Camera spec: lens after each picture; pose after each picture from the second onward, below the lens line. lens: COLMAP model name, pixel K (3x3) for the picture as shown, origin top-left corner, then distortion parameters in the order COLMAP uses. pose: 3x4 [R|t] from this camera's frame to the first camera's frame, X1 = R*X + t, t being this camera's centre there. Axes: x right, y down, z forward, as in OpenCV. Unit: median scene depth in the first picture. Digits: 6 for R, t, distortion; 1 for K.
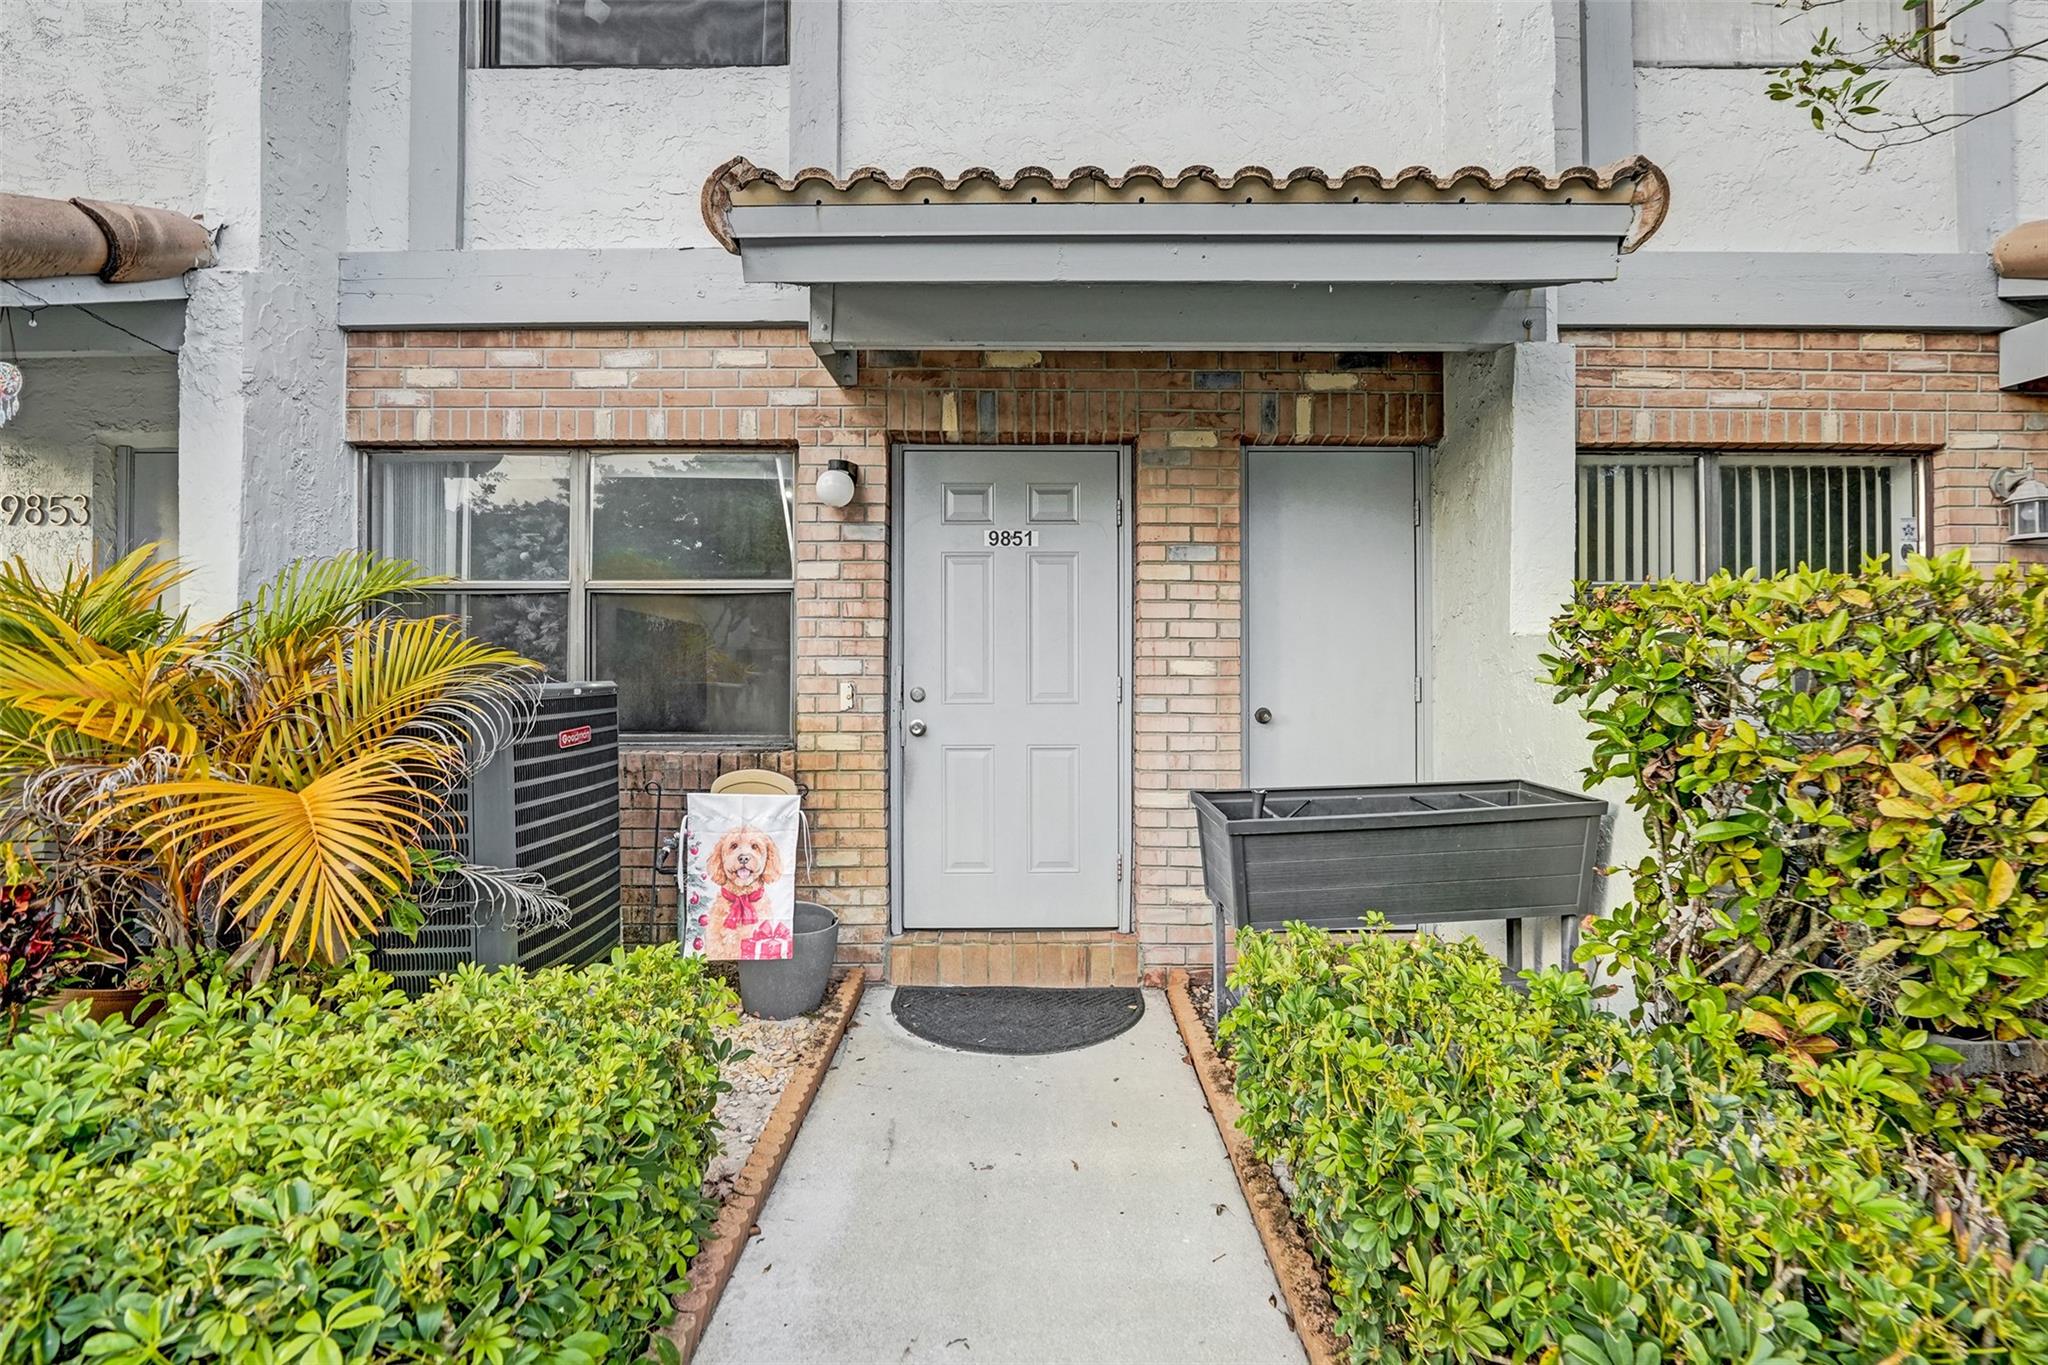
lens RADIAL K [[948.4, 0, 1025.4], [0, 948.4, 684.5], [0, 0, 1]] dist [-0.009802, 0.001336]
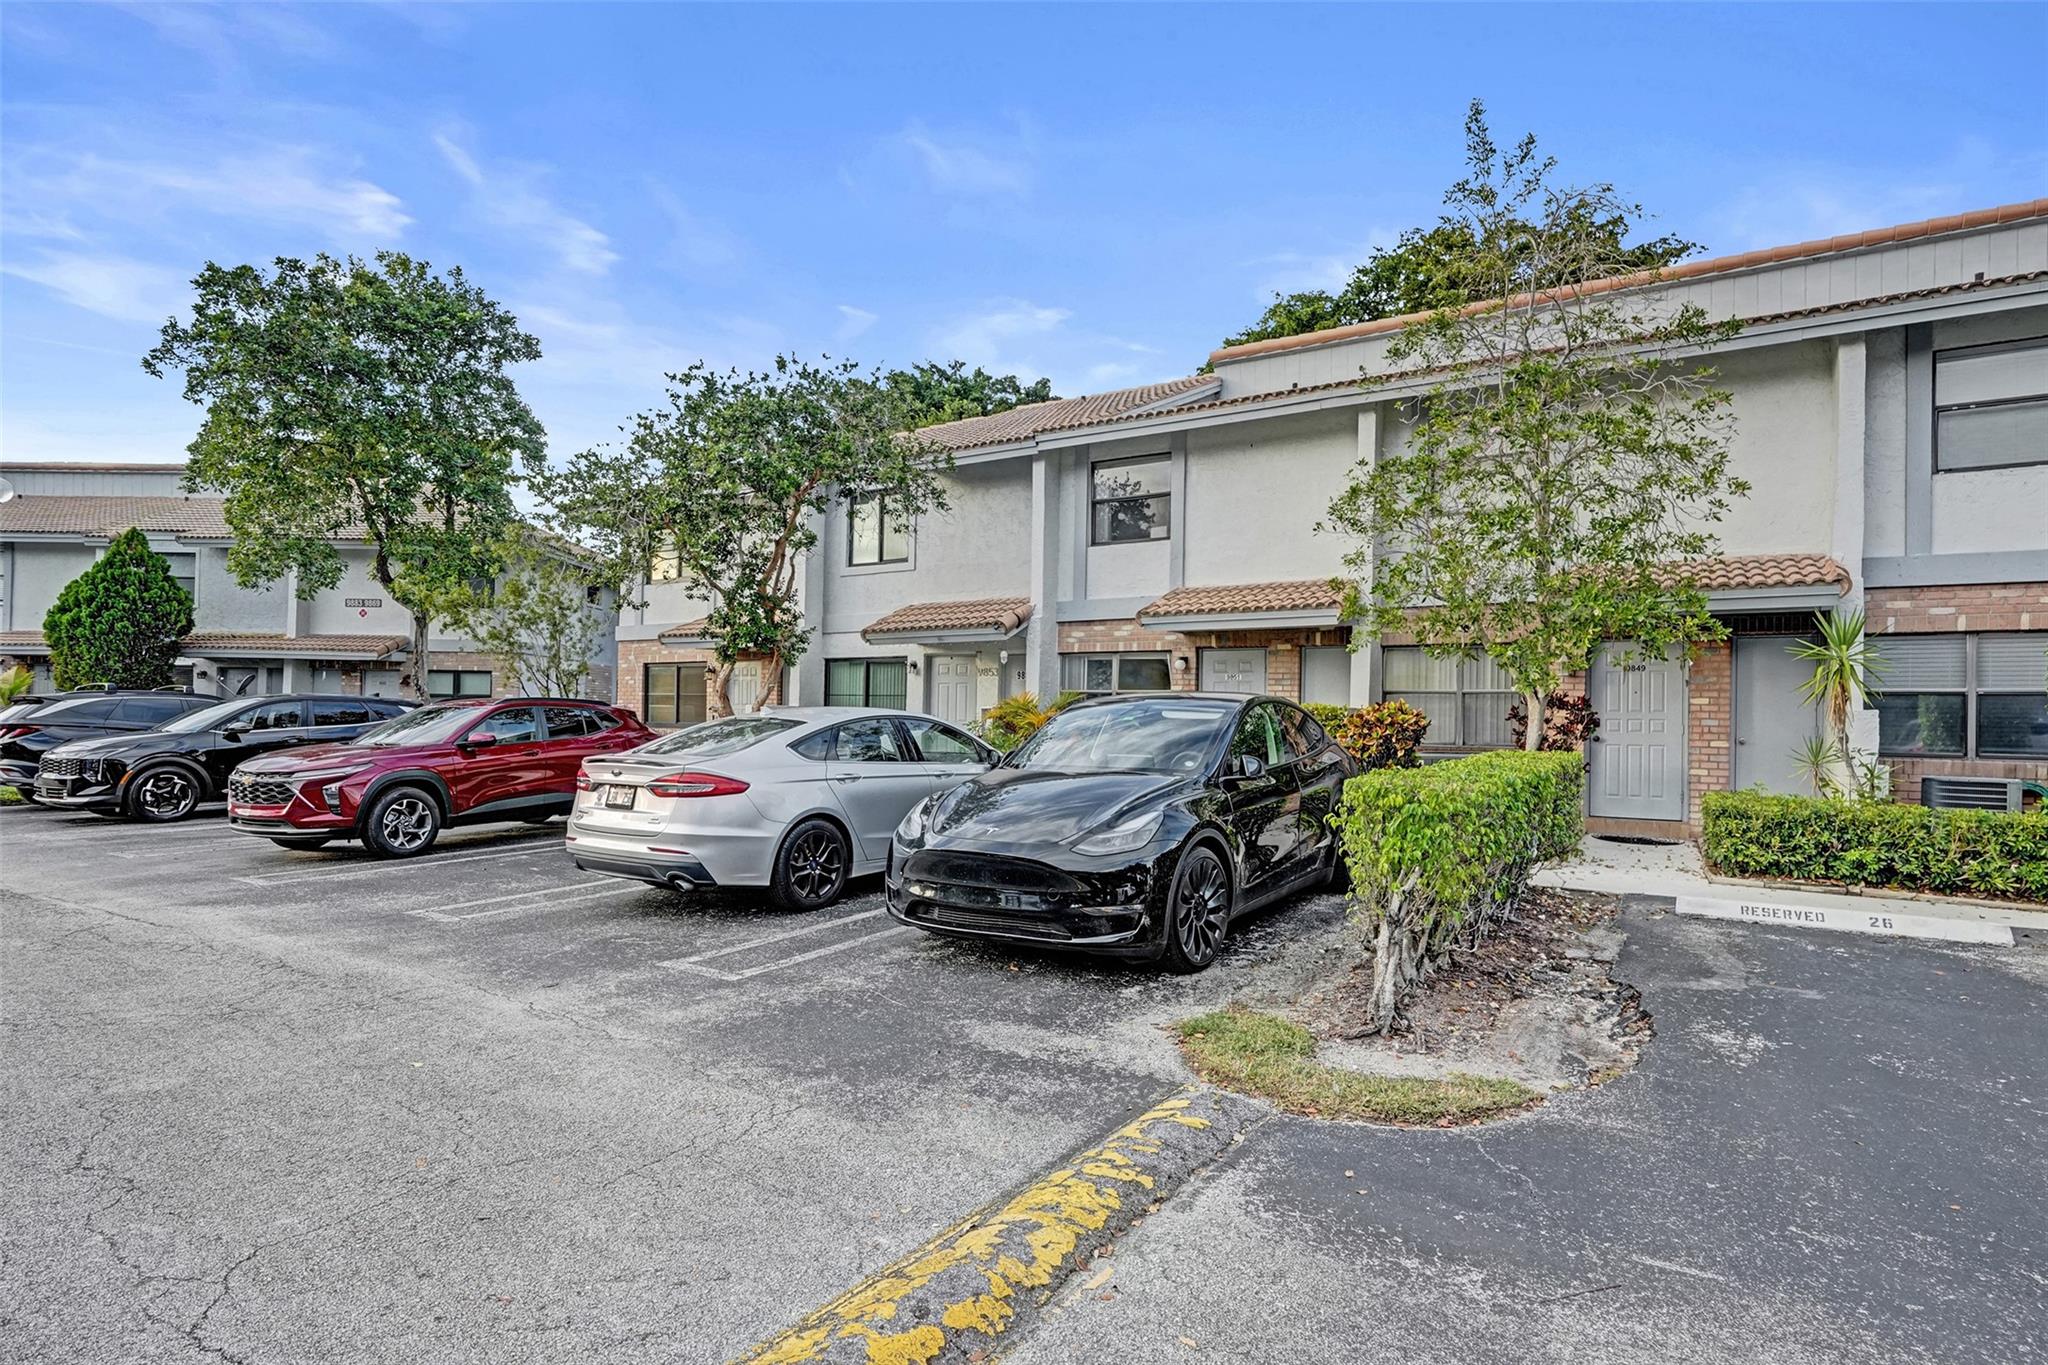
lens RADIAL K [[1111.3, 0, 1018.4], [0, 1111.3, 697.5], [0, 0, 1]] dist [-0.002175, -0.005487]
pose [[0.845058, 0.001164, -0.534674, 1.444519], [-0.005979, 0.999956, -0.007274, -0.052712], [0.534641, 0.009344, 0.845027, -2.701830]]
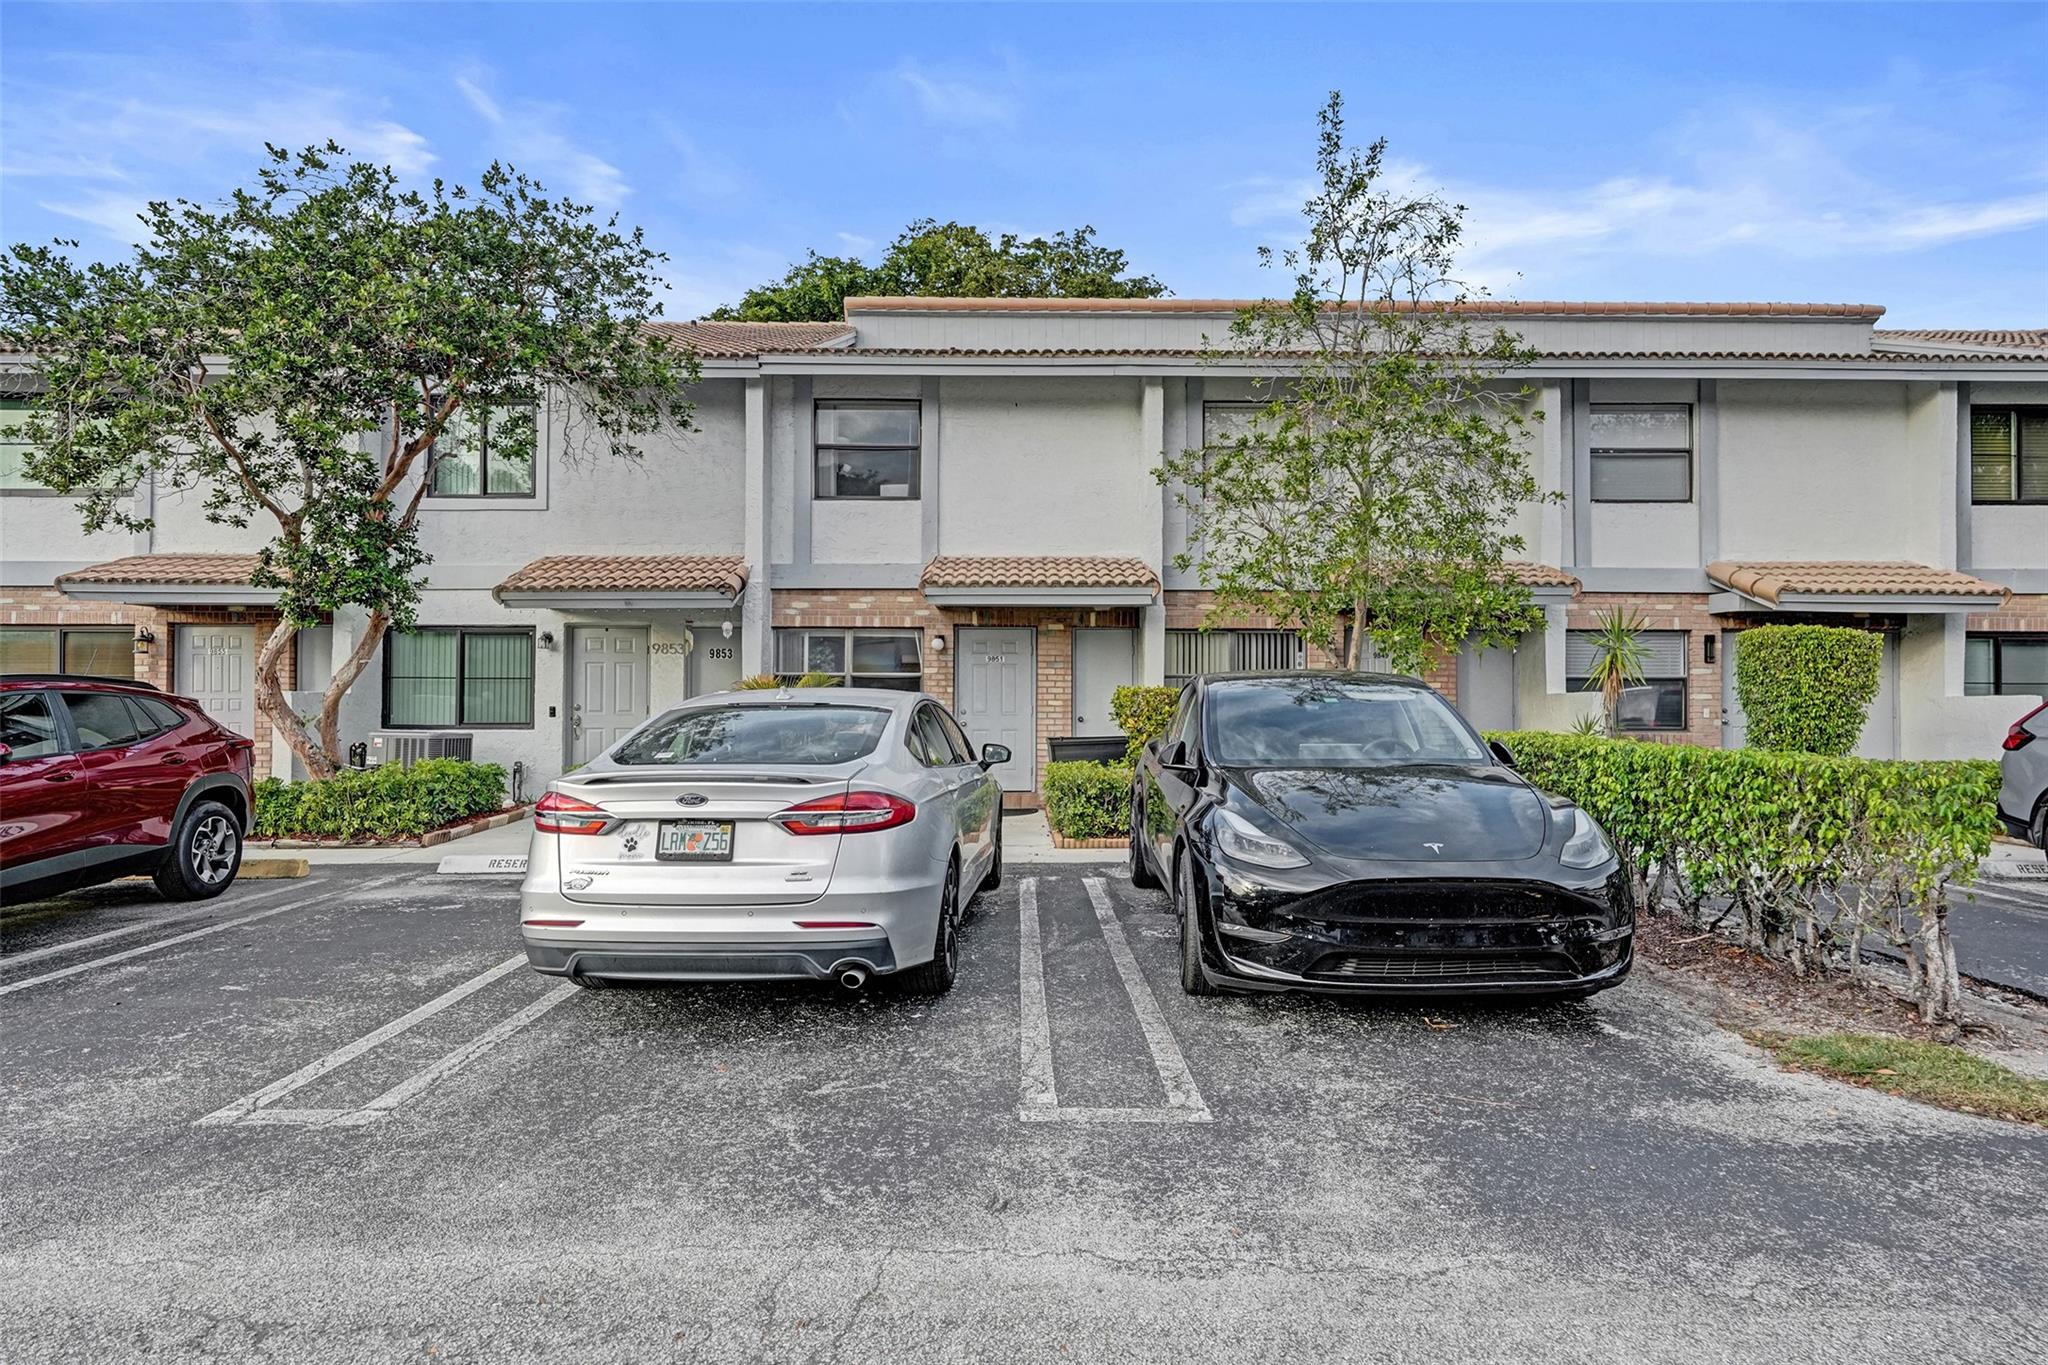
lens RADIAL K [[1125.6, 0, 1025.7], [0, 1125.6, 688.9], [0, 0, 1]] dist [0.011699, 0.000579]
pose [[0.999468, 0.002175, 0.032528, -0.033903], [-0.001875, 0.999955, -0.009257, -0.030005], [-0.032546, 0.009191, 0.999428, -2.565725]]
